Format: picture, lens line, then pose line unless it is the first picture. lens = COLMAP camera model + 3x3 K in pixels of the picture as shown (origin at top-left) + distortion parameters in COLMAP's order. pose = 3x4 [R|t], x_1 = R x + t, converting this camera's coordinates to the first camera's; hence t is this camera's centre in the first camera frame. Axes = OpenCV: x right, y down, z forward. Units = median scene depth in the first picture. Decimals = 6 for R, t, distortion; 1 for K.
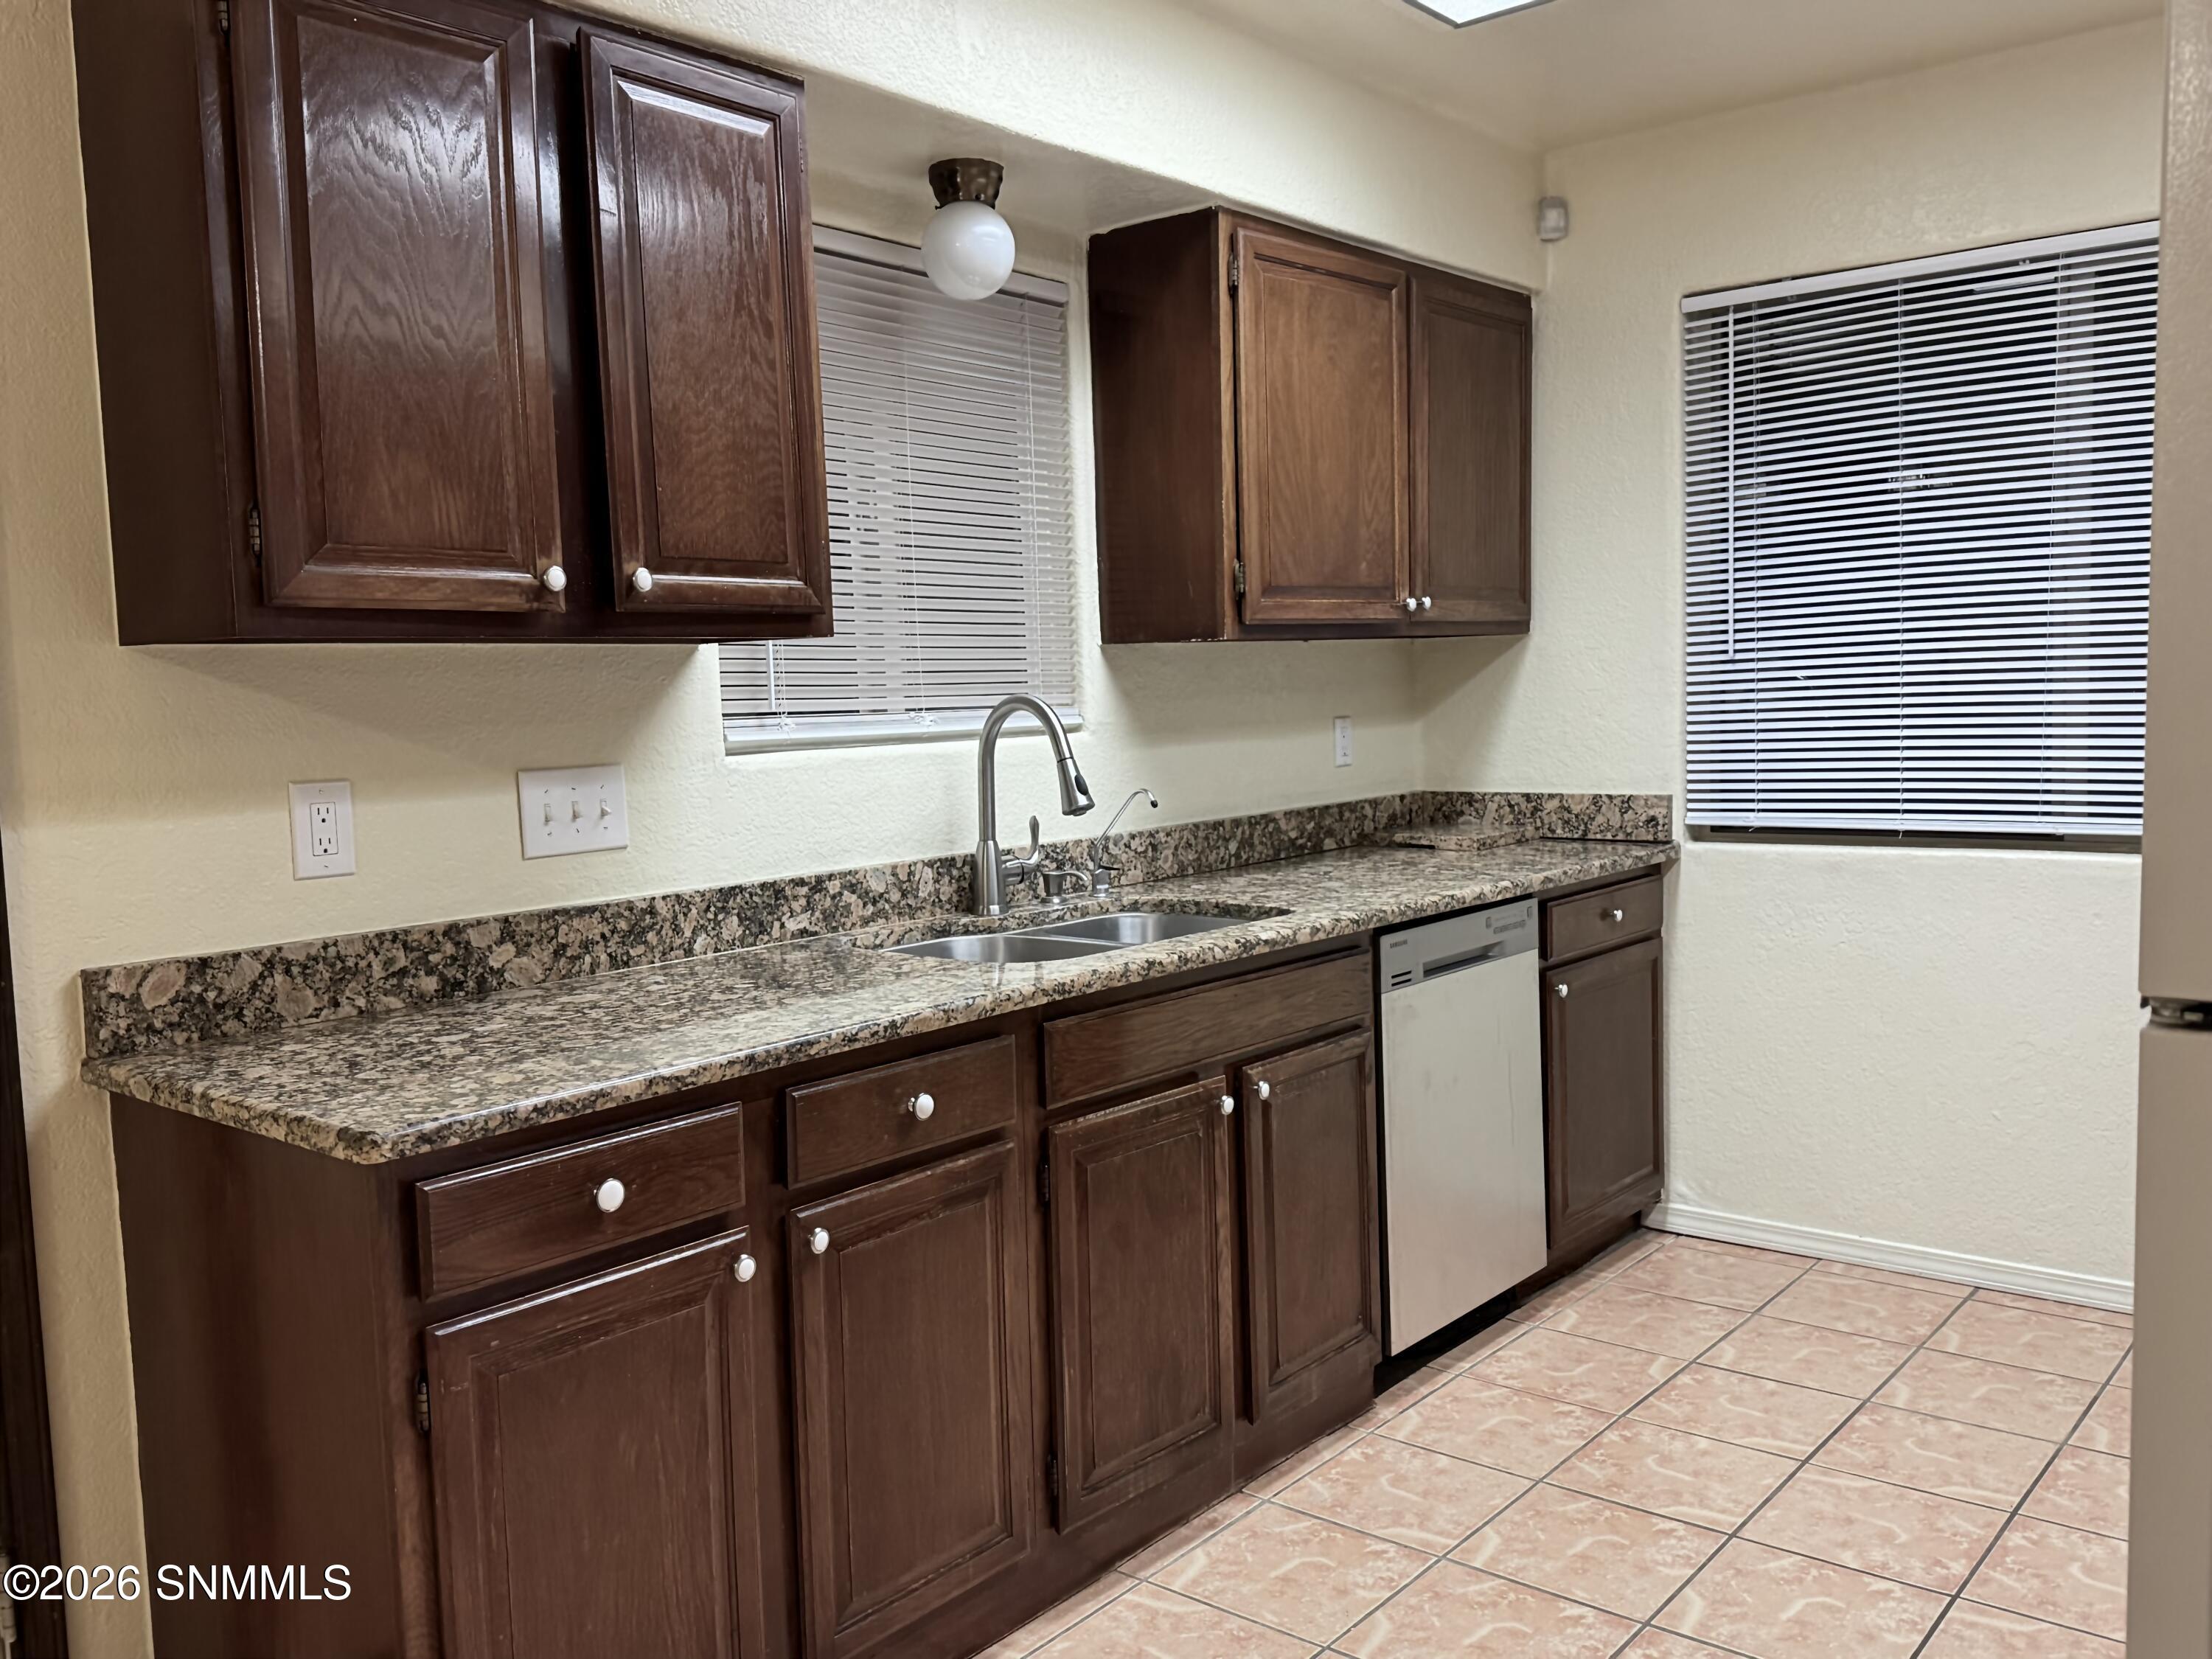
lens RADIAL K [[1828.9, 0, 1092.7], [0, 1828.9, 829.6], [0, 0, 1]] dist [0.045121, -0.062267]
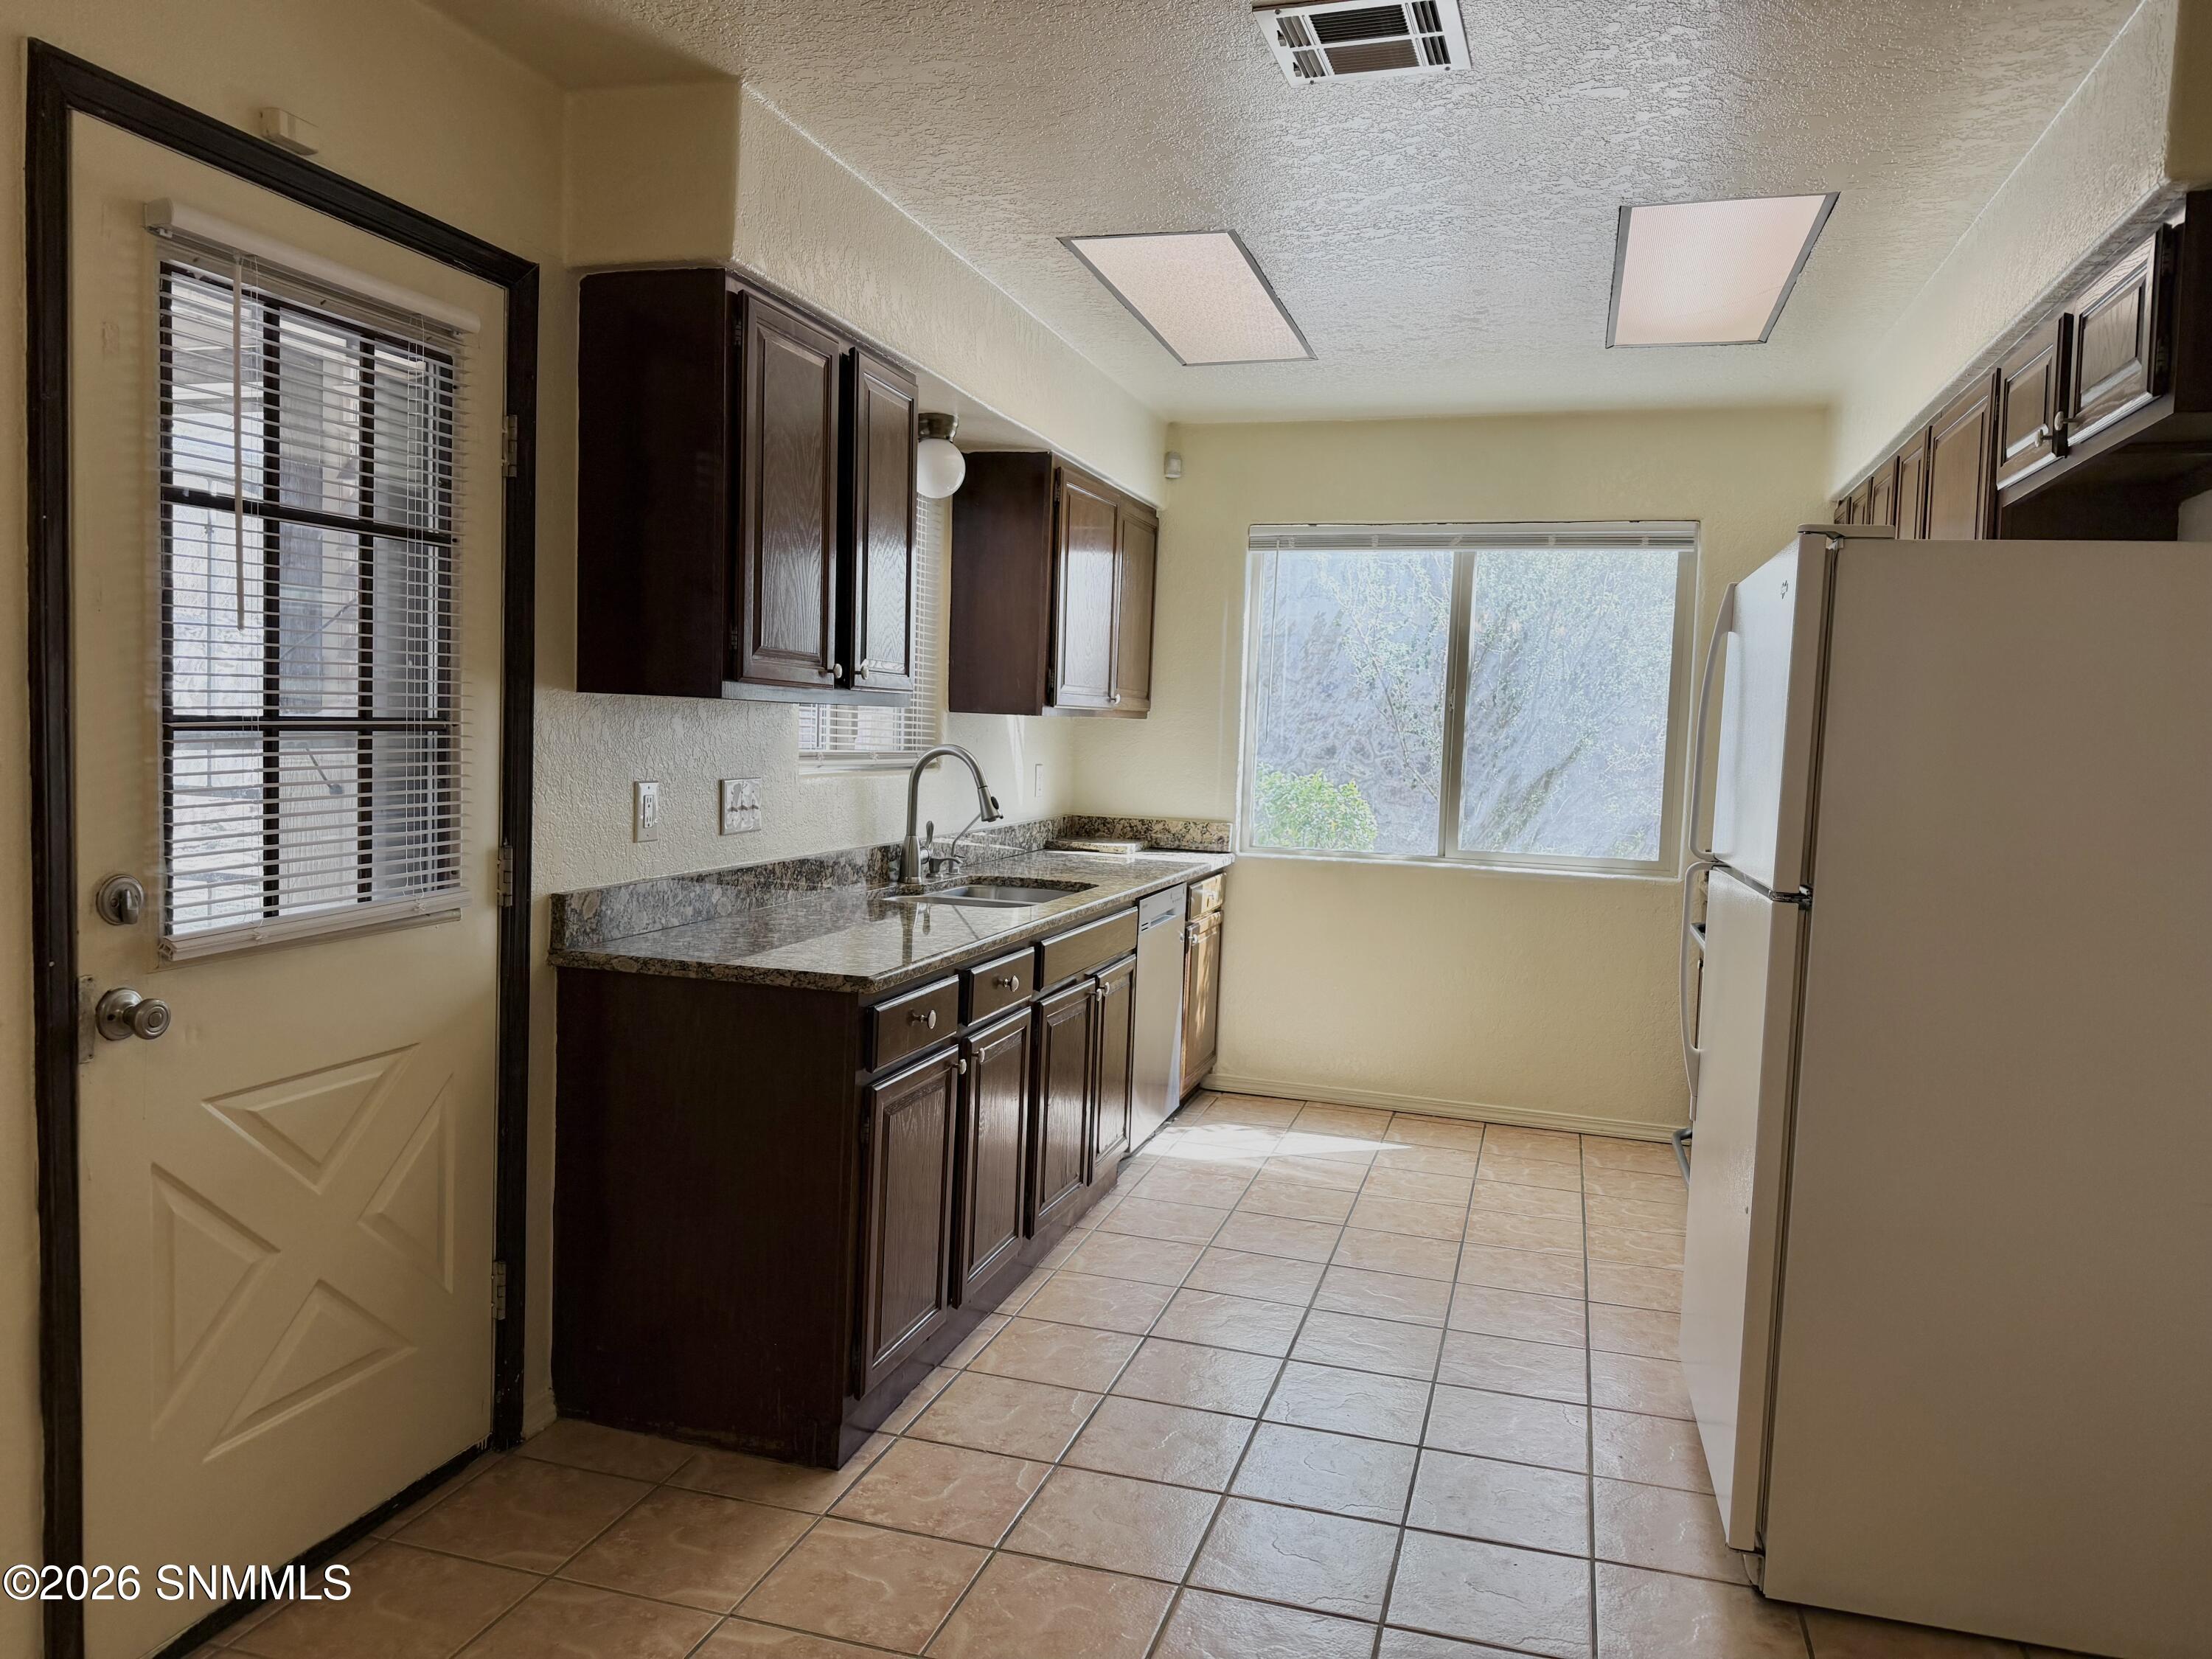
lens RADIAL K [[1554.3, 0, 1086.6], [0, 1554.3, 823.1], [0, 0, 1]] dist [0.050212, -0.063897]
pose [[0.920045, 0.040178, 0.389748, -0.512439], [-0.034337, 0.999169, -0.021943, 0.022871], [-0.390306, 0.006805, 0.920660, -0.335765]]
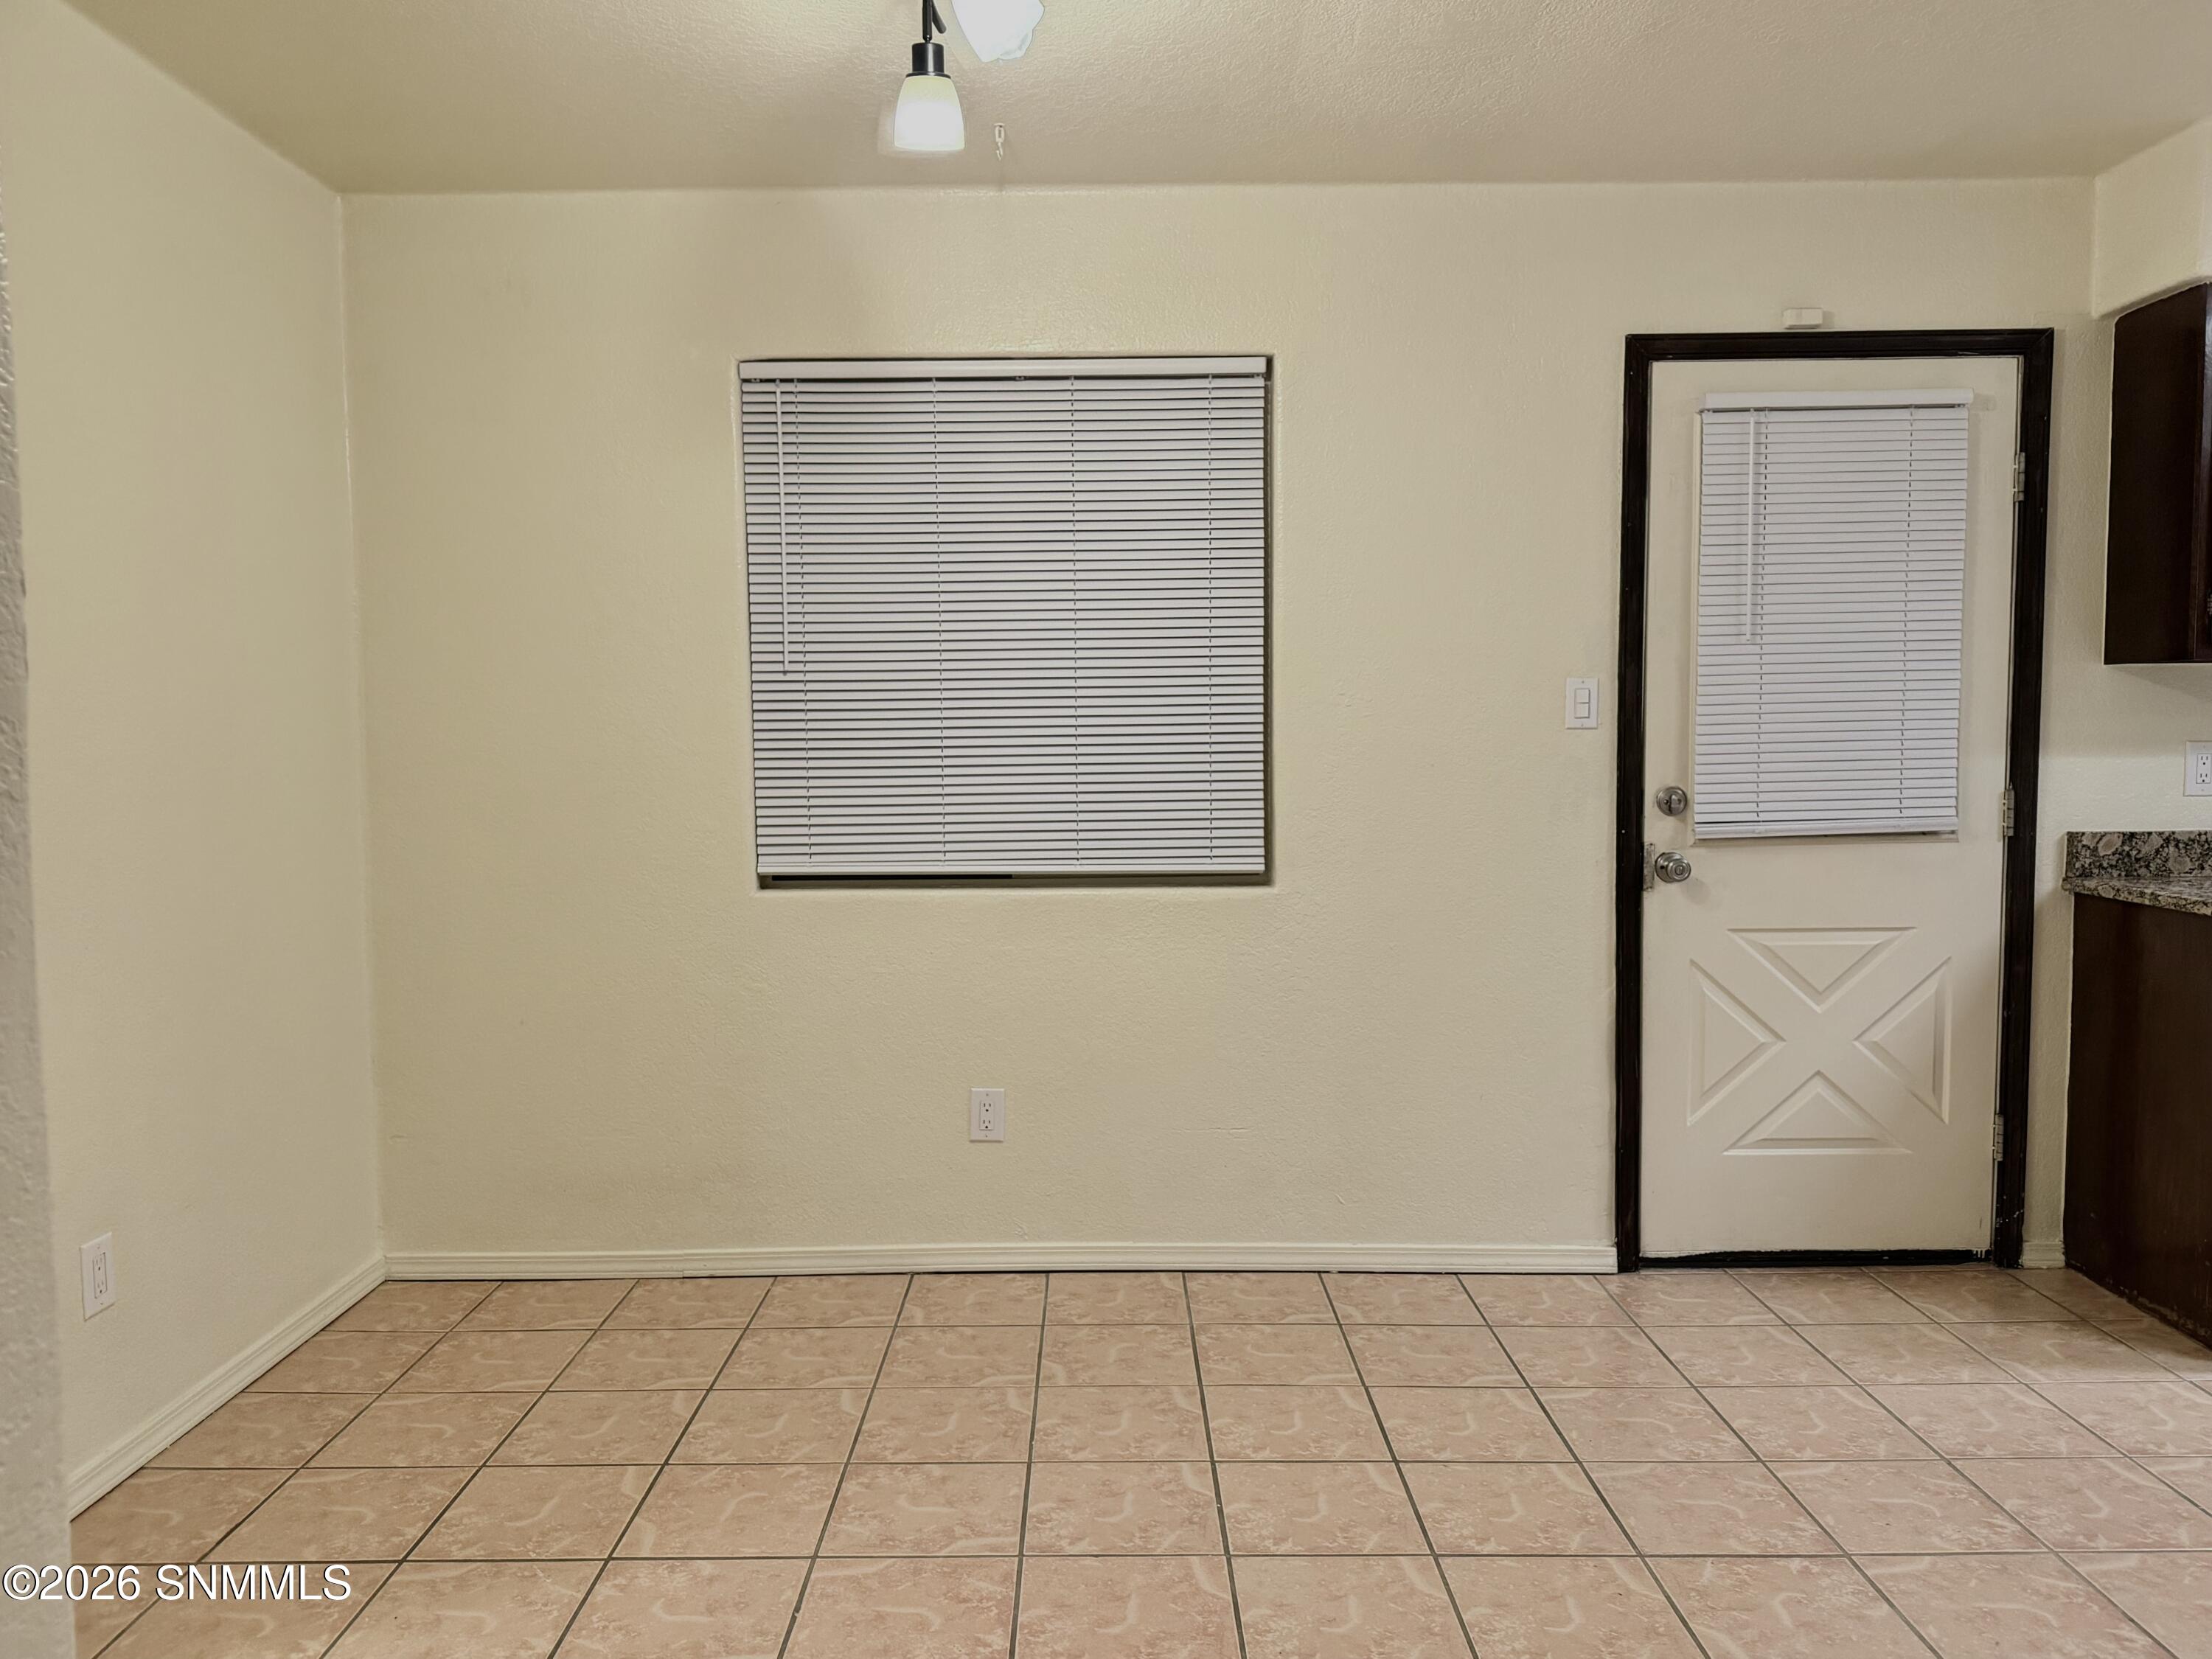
lens RADIAL K [[1554.3, 0, 1113.1], [0, 1554.3, 840.0], [0, 0, 1]] dist [0.050212, -0.063897]
pose [[0.638086, 0.079548, -0.765845, 0.063428], [-0.074037, 0.996379, 0.041807, 0.070710], [0.766397, 0.030025, 0.641665, -0.661292]]
